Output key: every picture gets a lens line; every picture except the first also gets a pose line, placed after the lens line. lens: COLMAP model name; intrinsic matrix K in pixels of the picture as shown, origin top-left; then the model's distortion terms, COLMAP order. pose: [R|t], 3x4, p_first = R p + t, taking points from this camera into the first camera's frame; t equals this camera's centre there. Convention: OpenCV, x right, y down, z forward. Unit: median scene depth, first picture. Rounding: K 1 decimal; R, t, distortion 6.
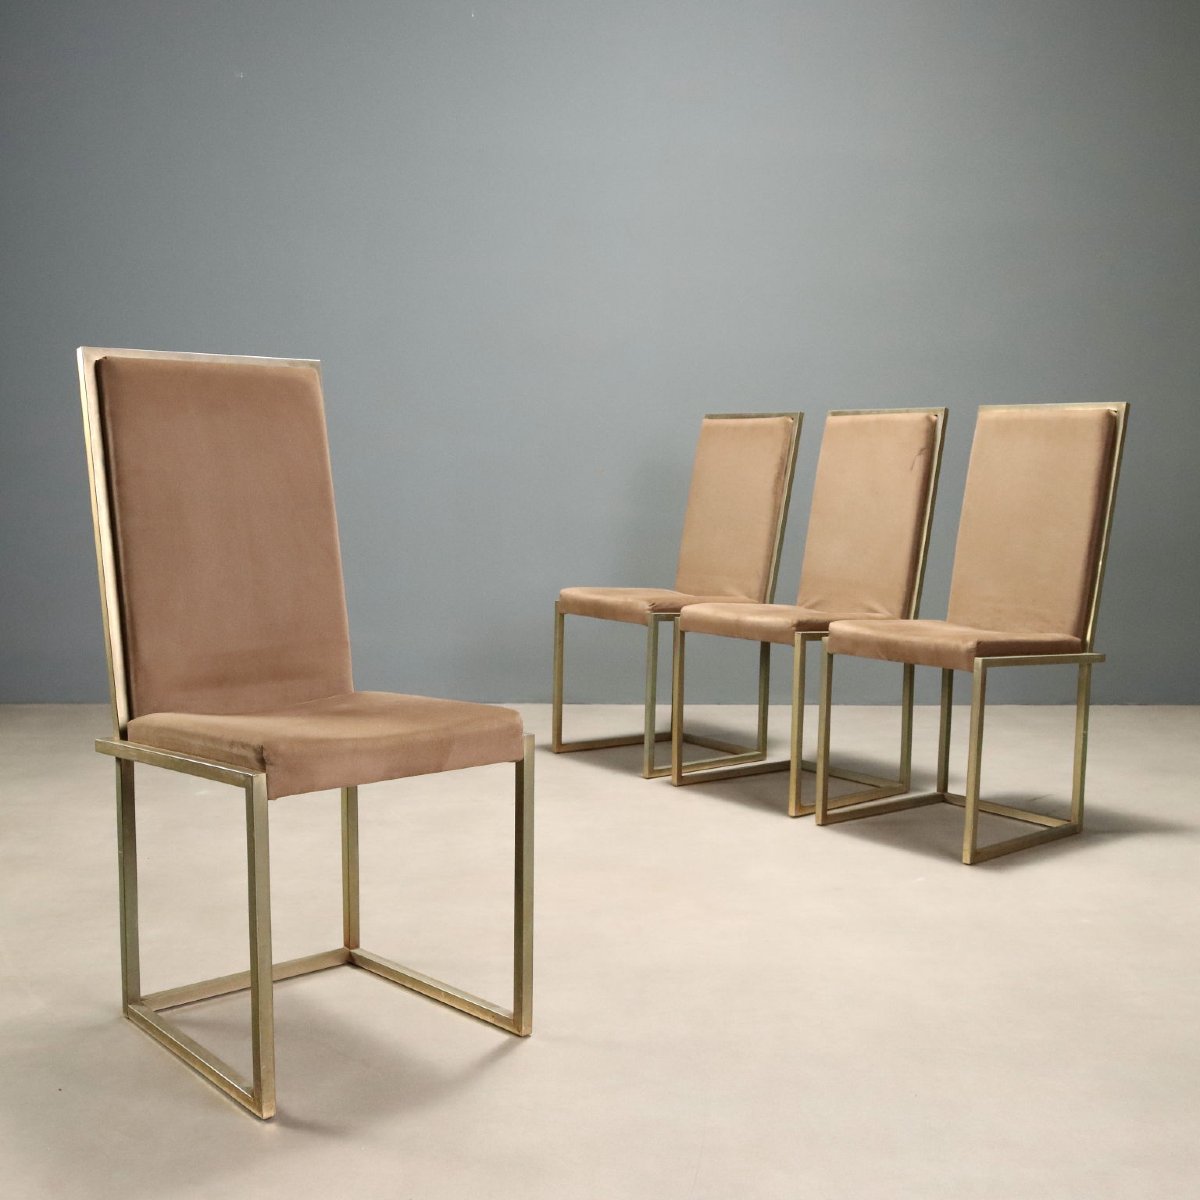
lens RADIAL K [[1457.4, 0, 600.0], [0, 1457.4, 600.0], [0, 0, 1]] dist [-0.073280, 0.012605]
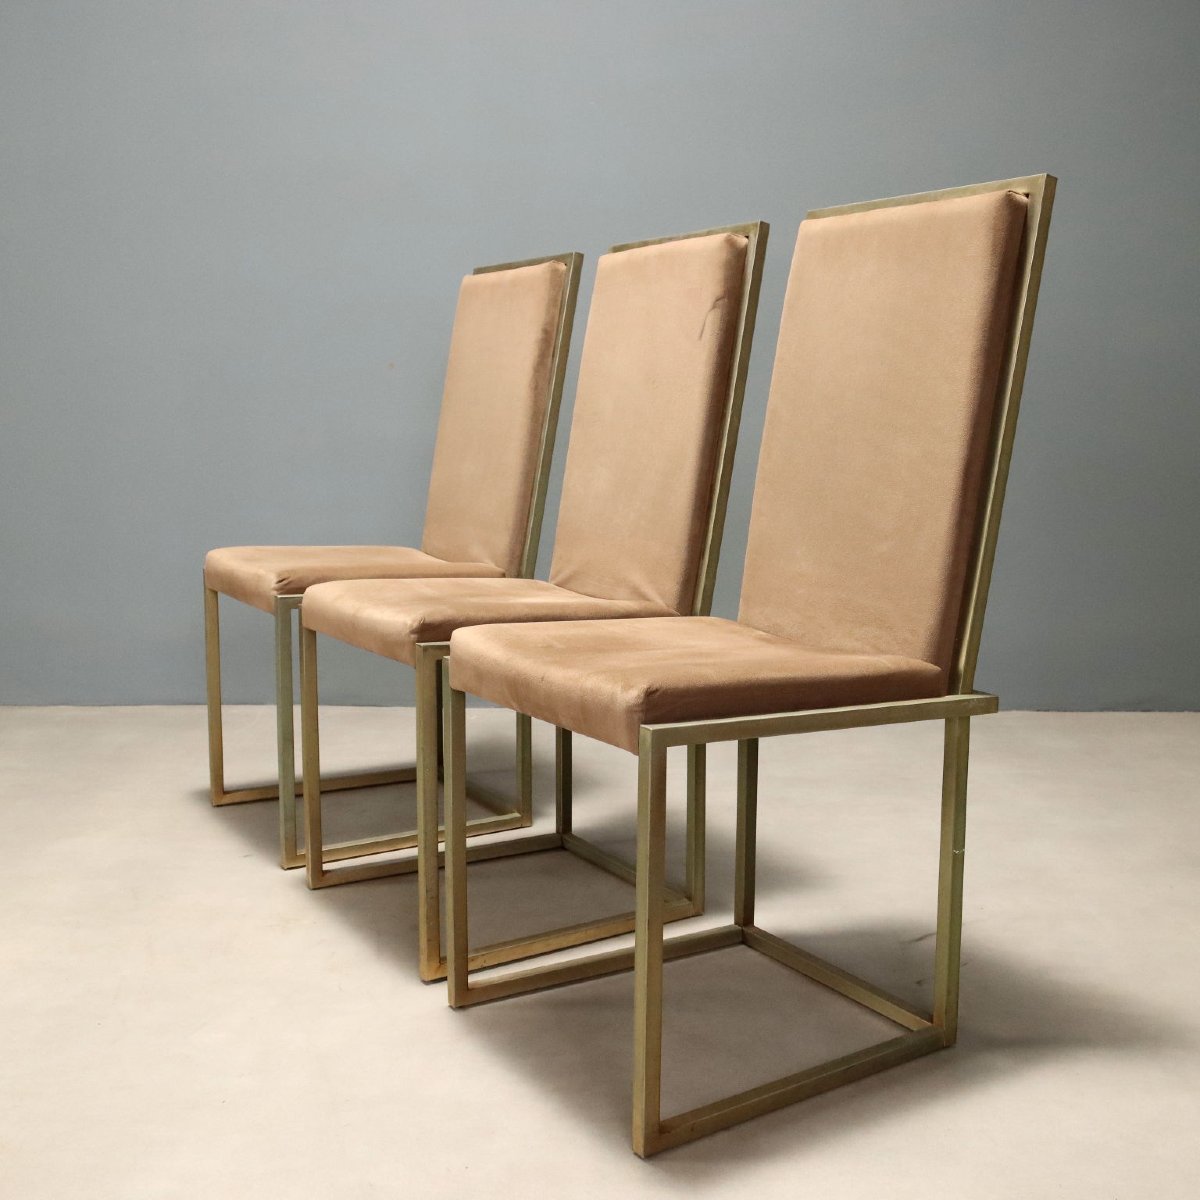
lens RADIAL K [[1457.4, 0, 600.0], [0, 1457.4, 600.0], [0, 0, 1]] dist [-0.073280, 0.012605]
pose [[0.990723, -0.000696, -0.135892, 0.254845], [0.007911, 0.998586, 0.052560, -0.019796], [0.135663, -0.053148, 0.989328, 0.450221]]
